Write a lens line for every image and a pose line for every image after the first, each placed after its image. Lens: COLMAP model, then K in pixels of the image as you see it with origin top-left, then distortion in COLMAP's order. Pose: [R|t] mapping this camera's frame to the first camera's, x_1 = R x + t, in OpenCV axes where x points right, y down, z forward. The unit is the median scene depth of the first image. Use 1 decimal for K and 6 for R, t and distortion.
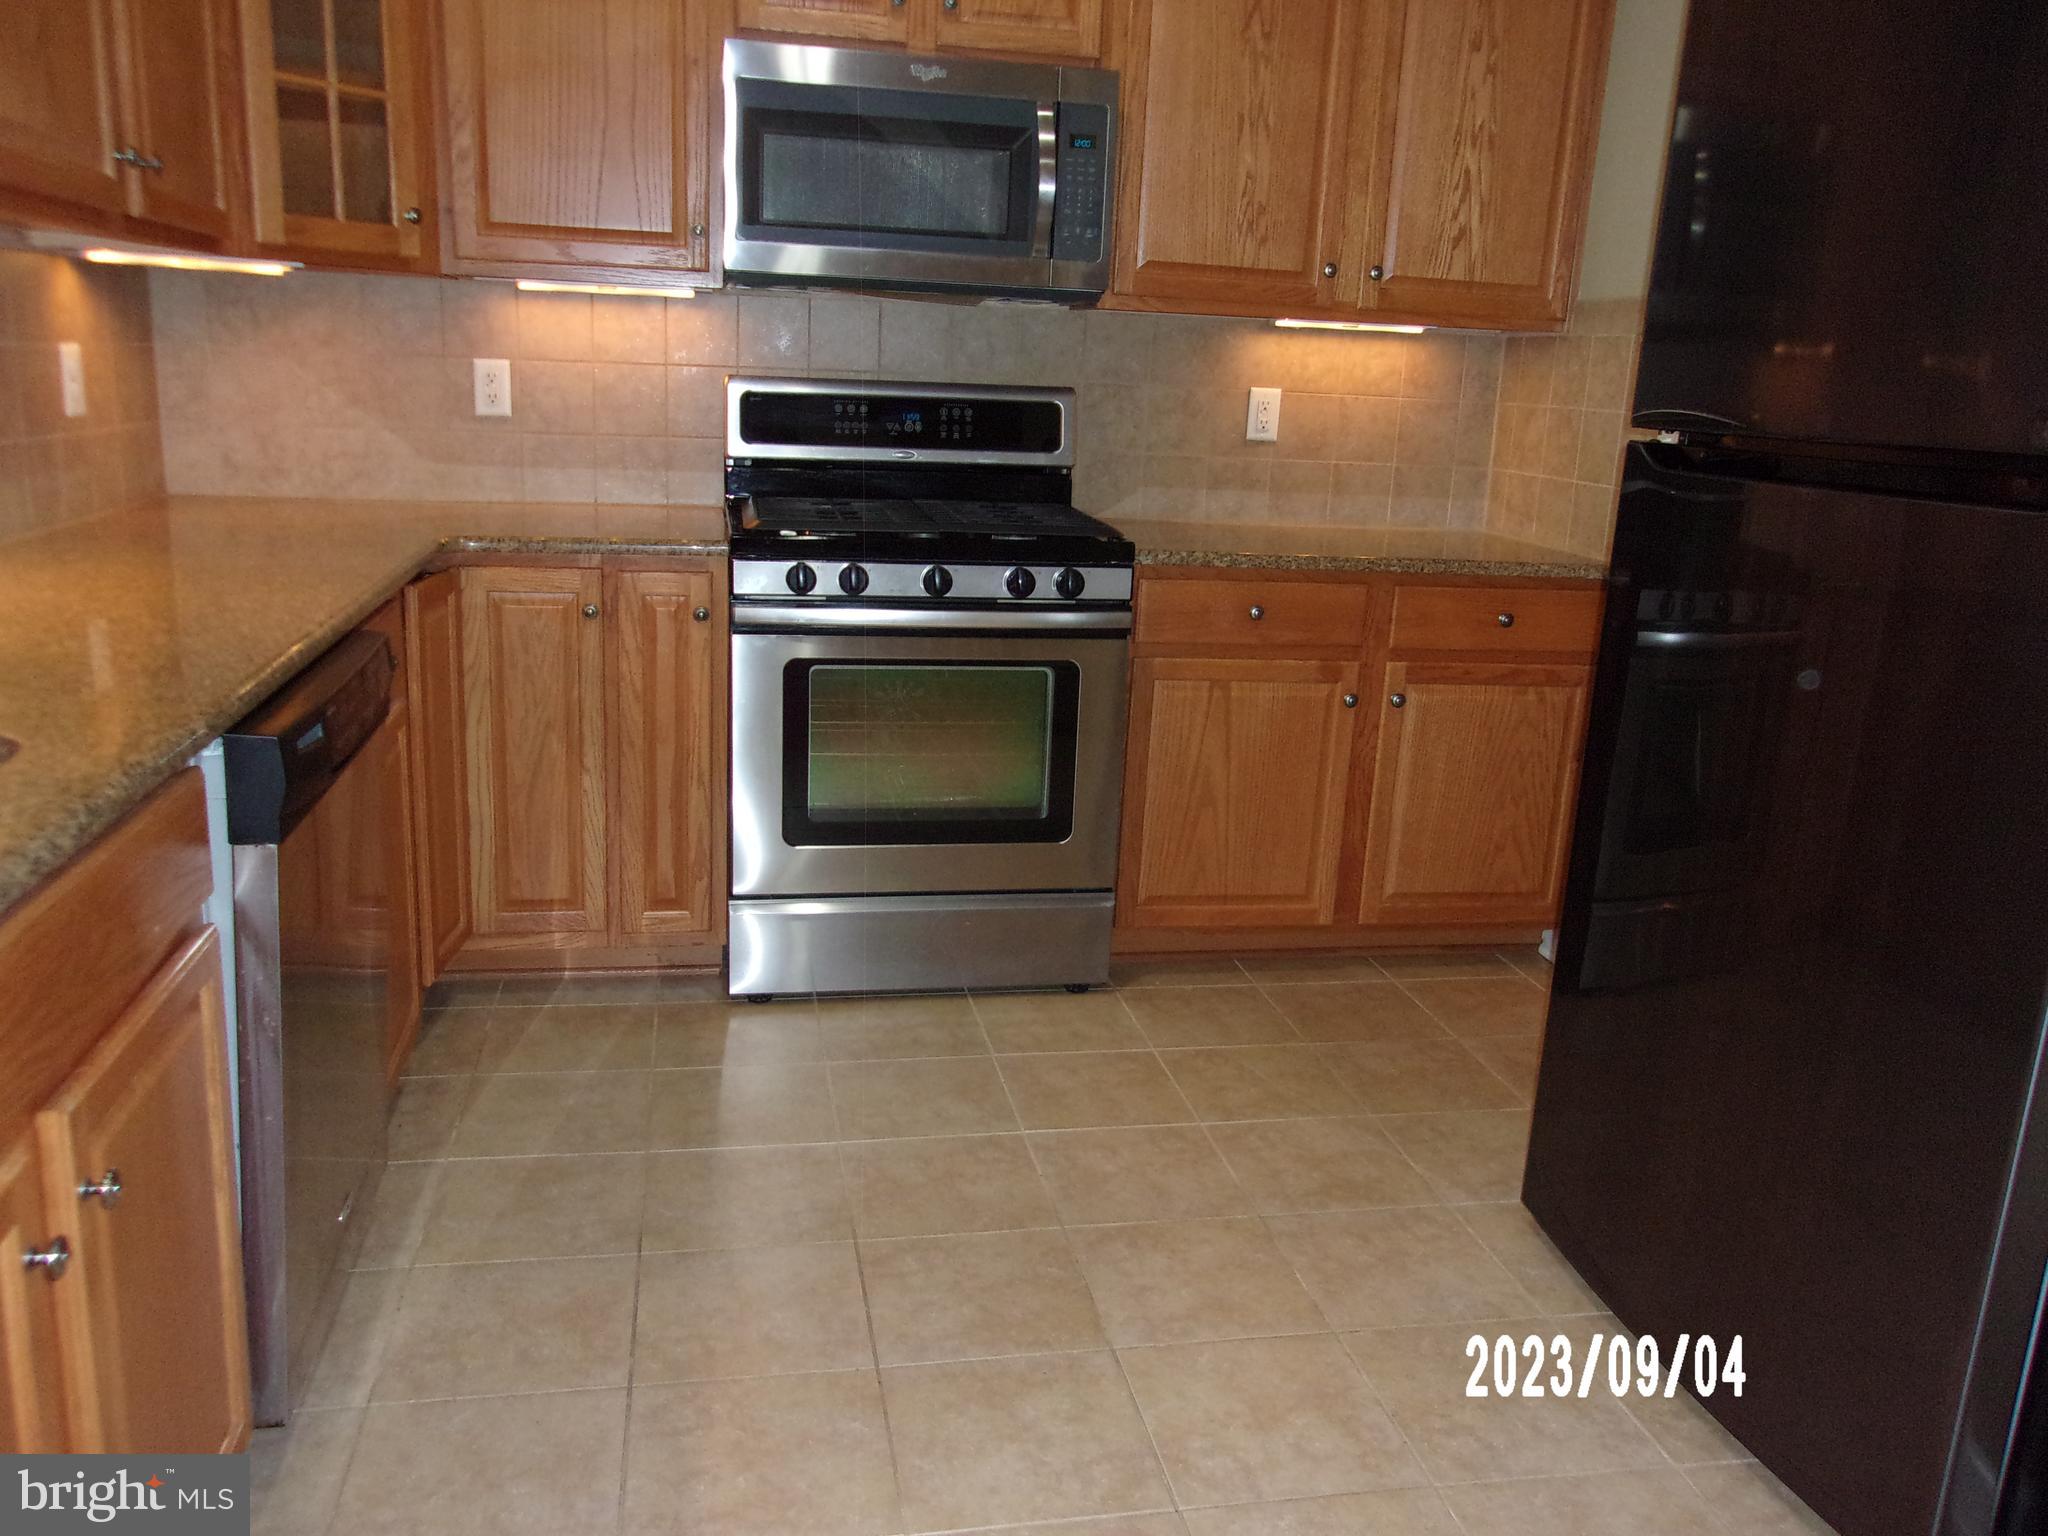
lens RADIAL K [[1601.6, 0, 987.4], [0, 1601.6, 759.1], [0, 0, 1]] dist [-0.021068, 0.069568]
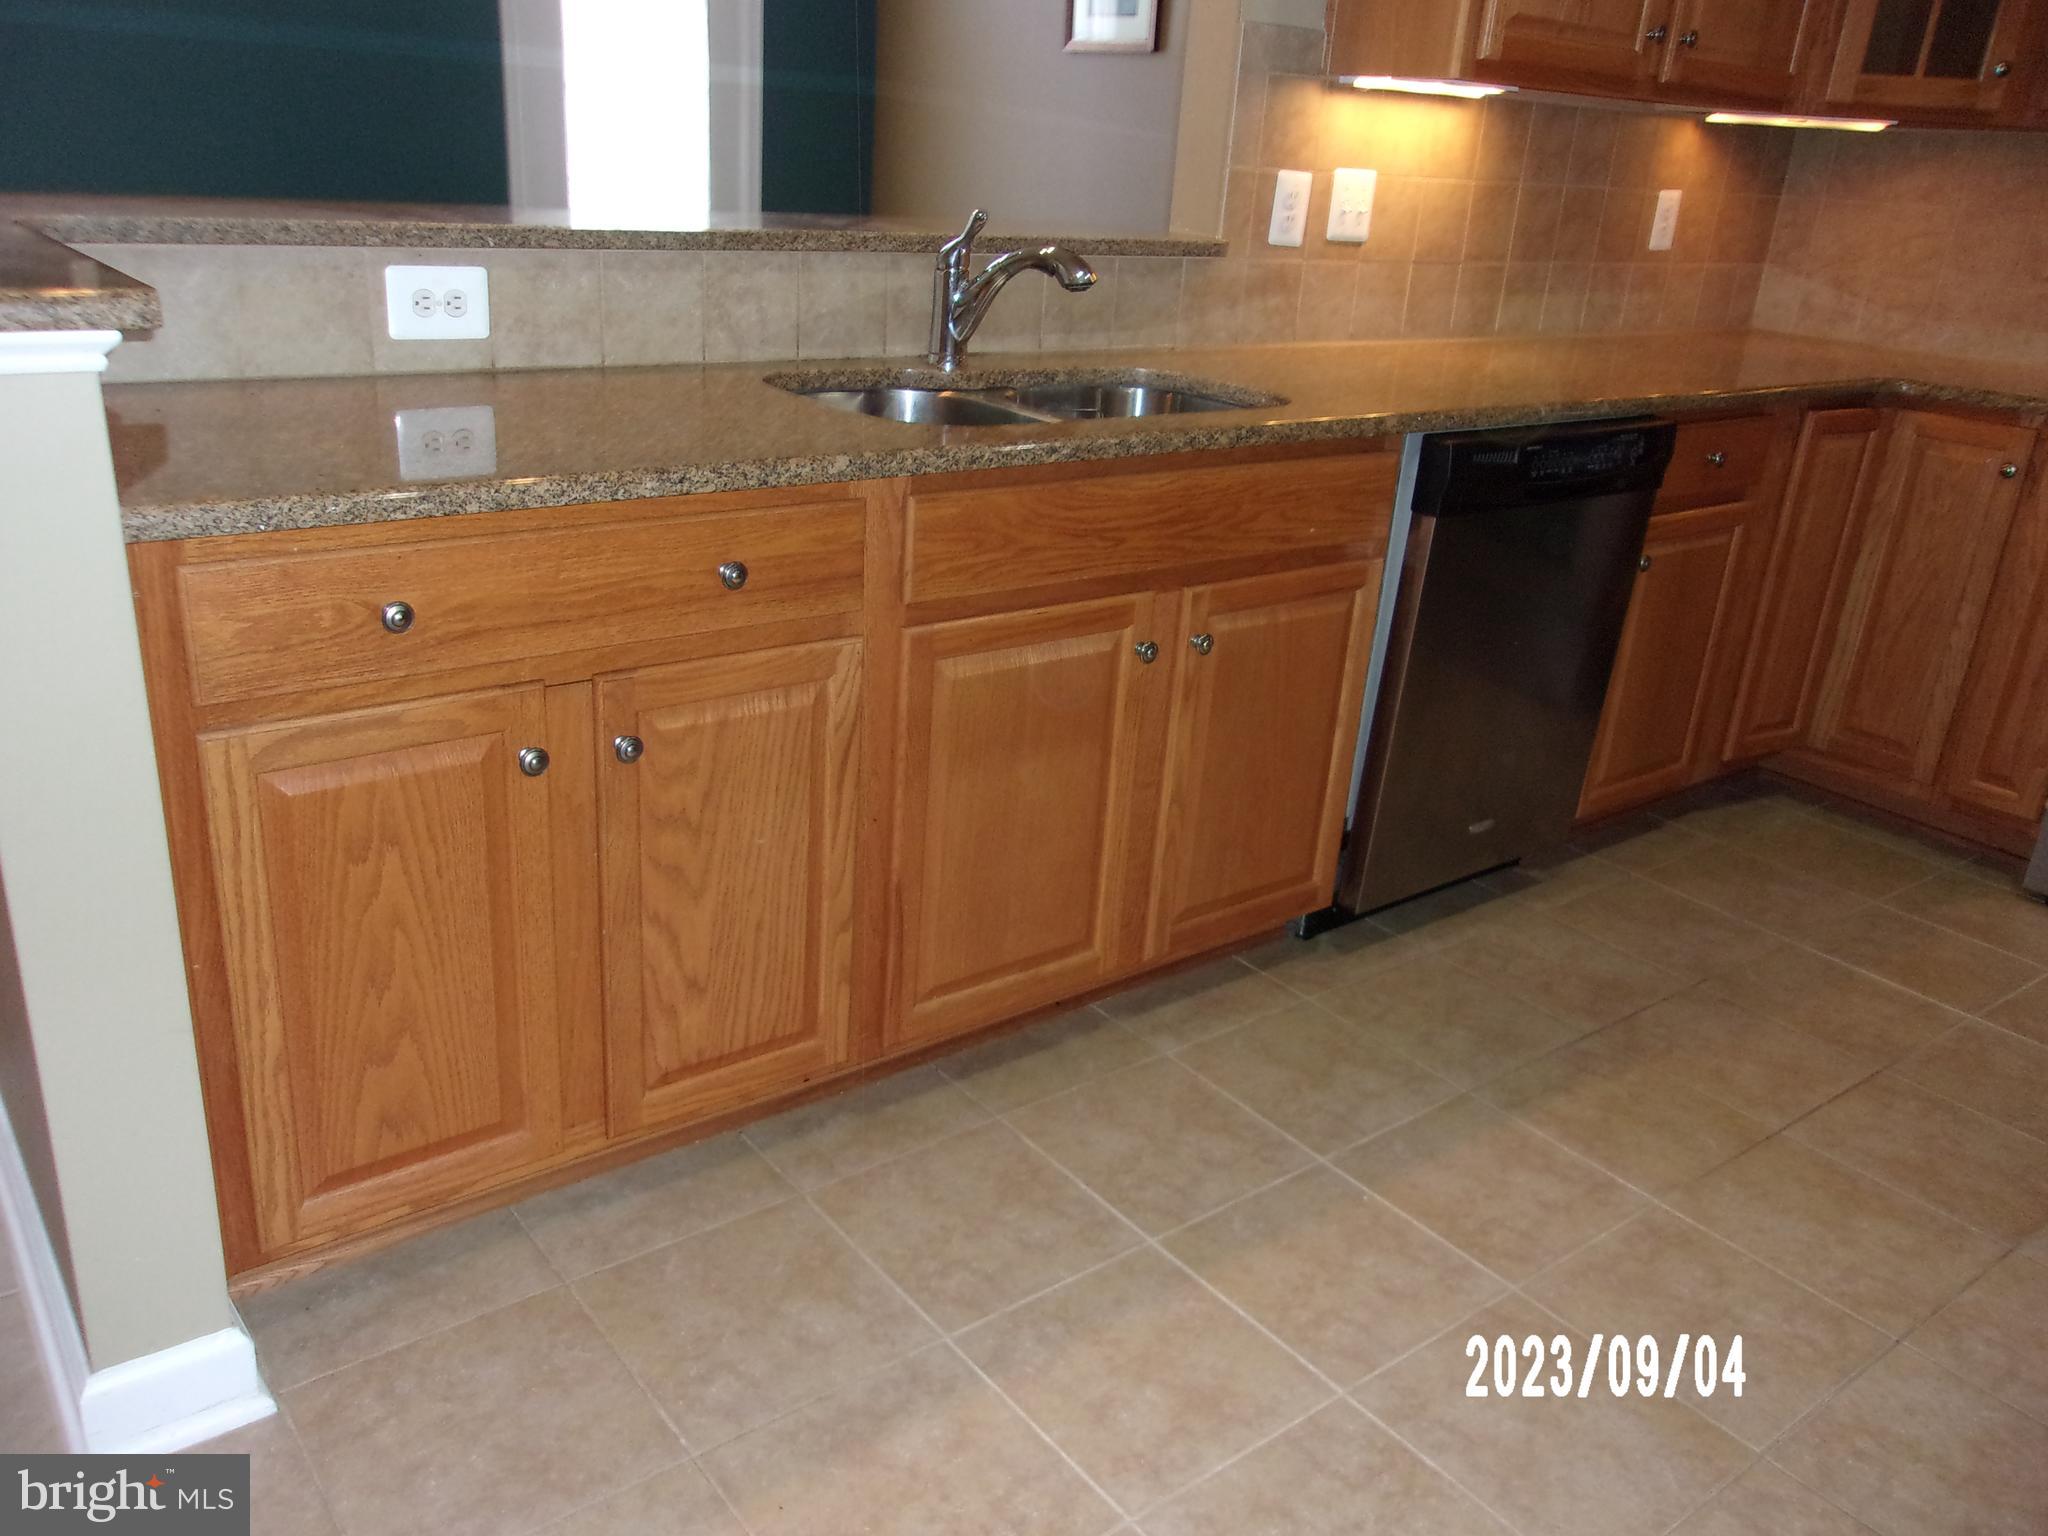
lens RADIAL K [[1618.9, 0, 1024.0], [0, 1618.9, 768.0], [0, 0, 1]] dist [-0.000305, 0.029552]
pose [[0.469418, 0.312099, -0.825979, 0.325770], [-0.257658, 0.943153, 0.209942, 0.026239], [0.844547, 0.114270, 0.523147, -0.033959]]
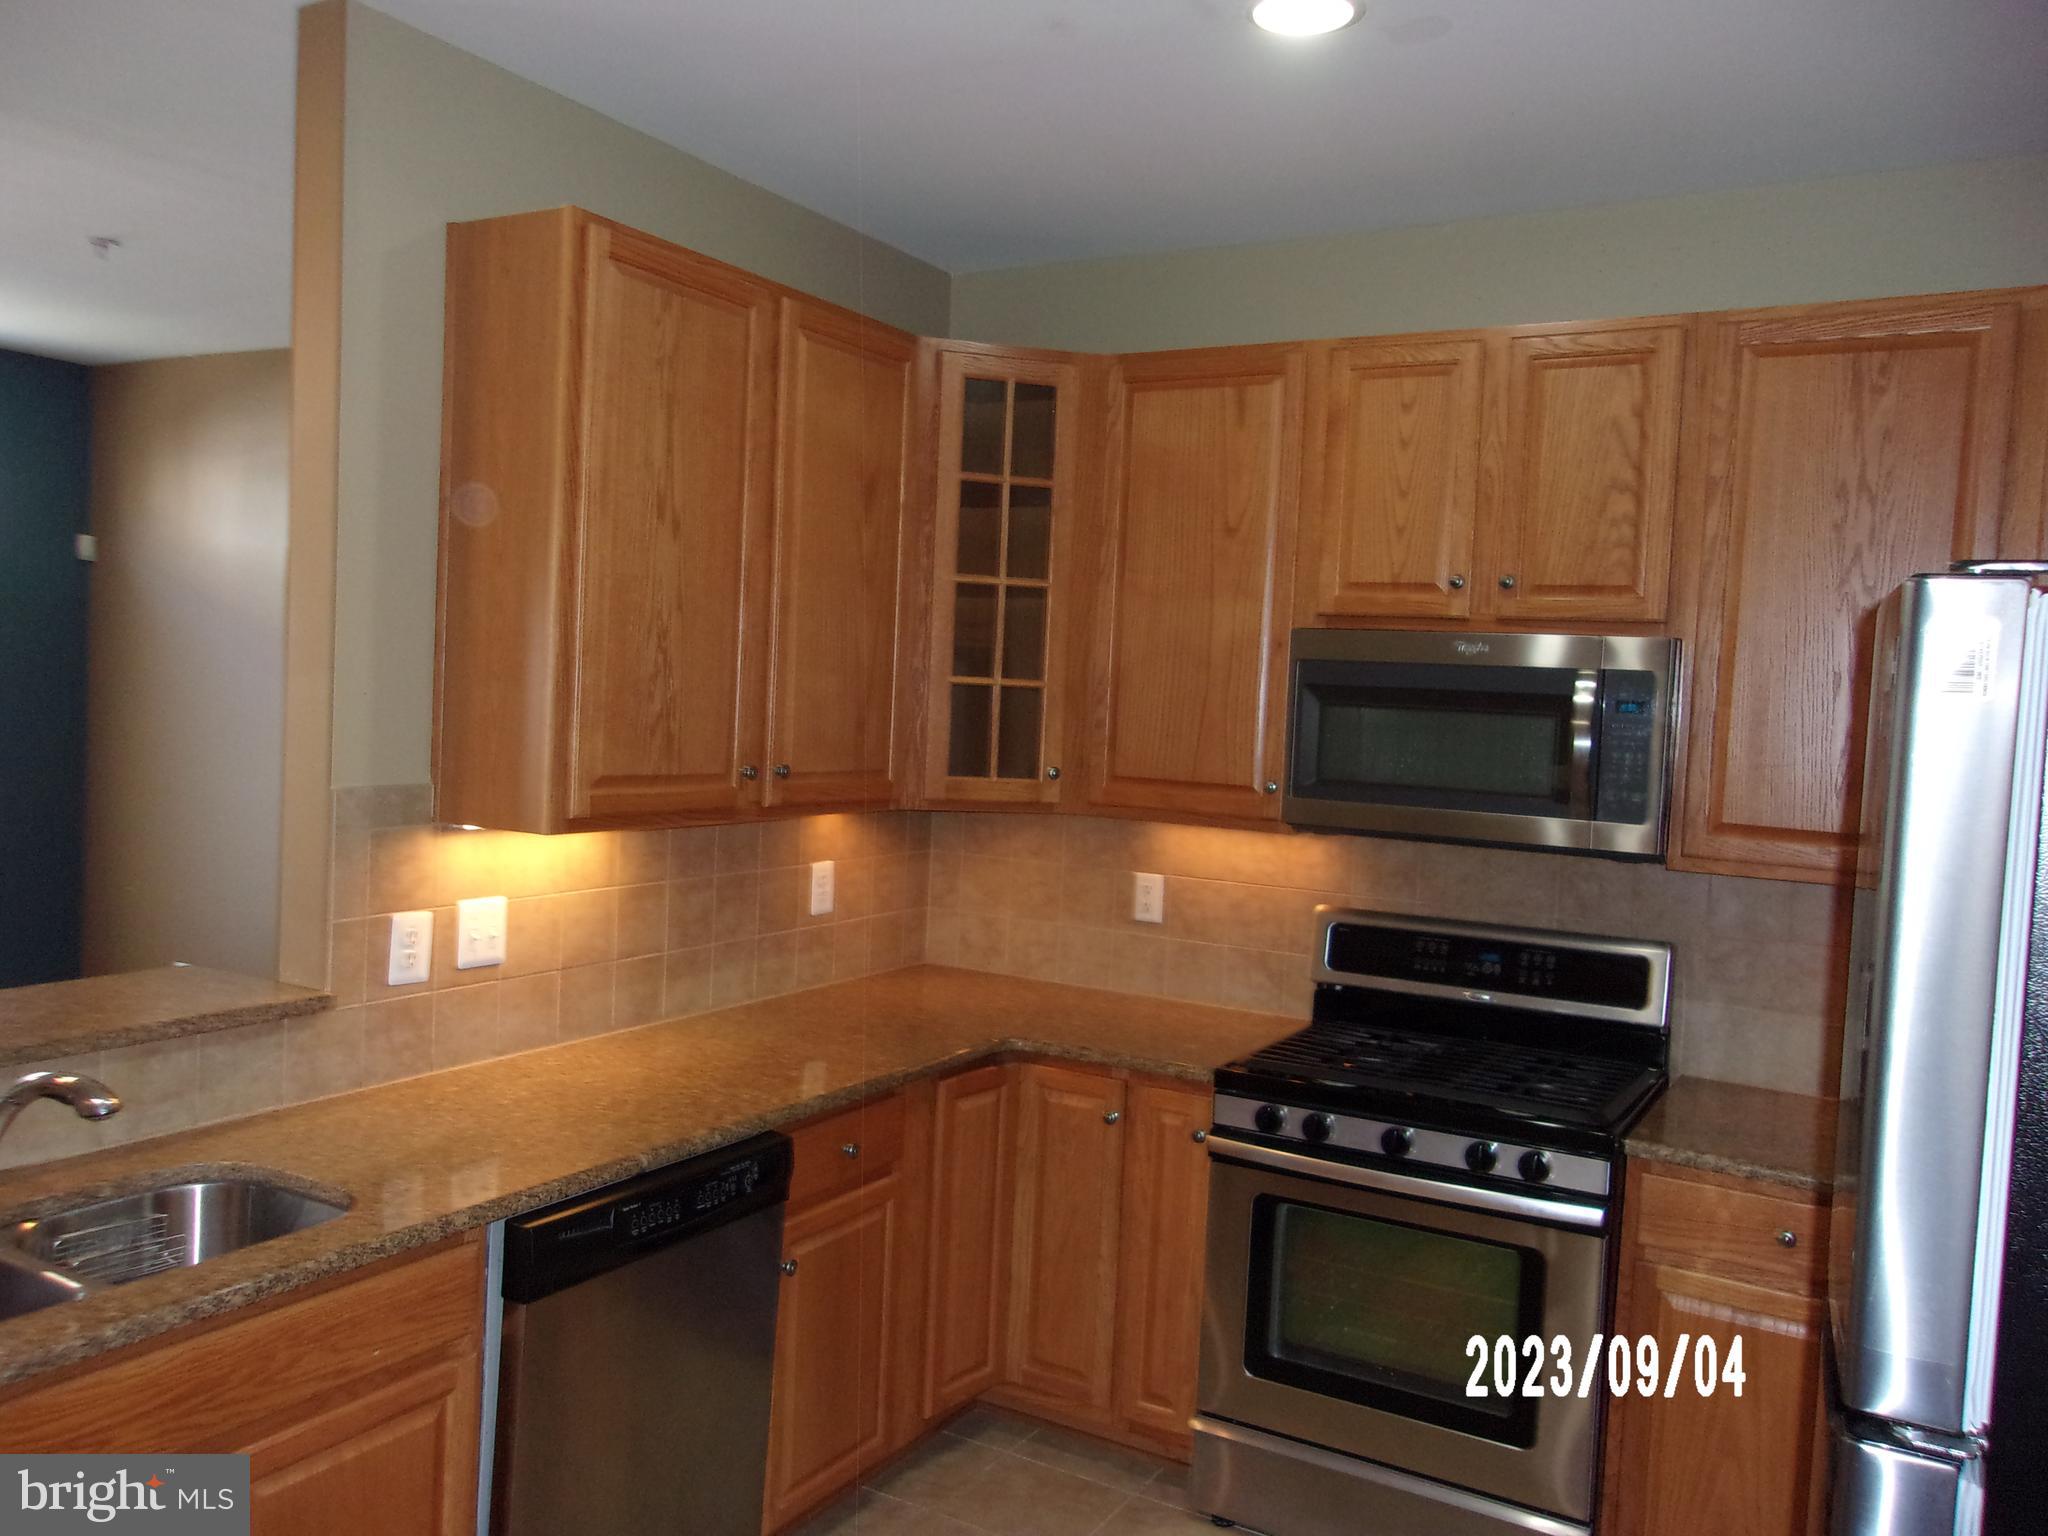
lens RADIAL K [[1618.9, 0, 1024.0], [0, 1618.9, 768.0], [0, 0, 1]] dist [-0.000305, 0.029552]
pose [[0.765762, 0.025207, -0.642630, 0.388750], [-0.169963, 0.971638, -0.164416, -0.118599], [0.620260, 0.235127, 0.748327, 0.039688]]
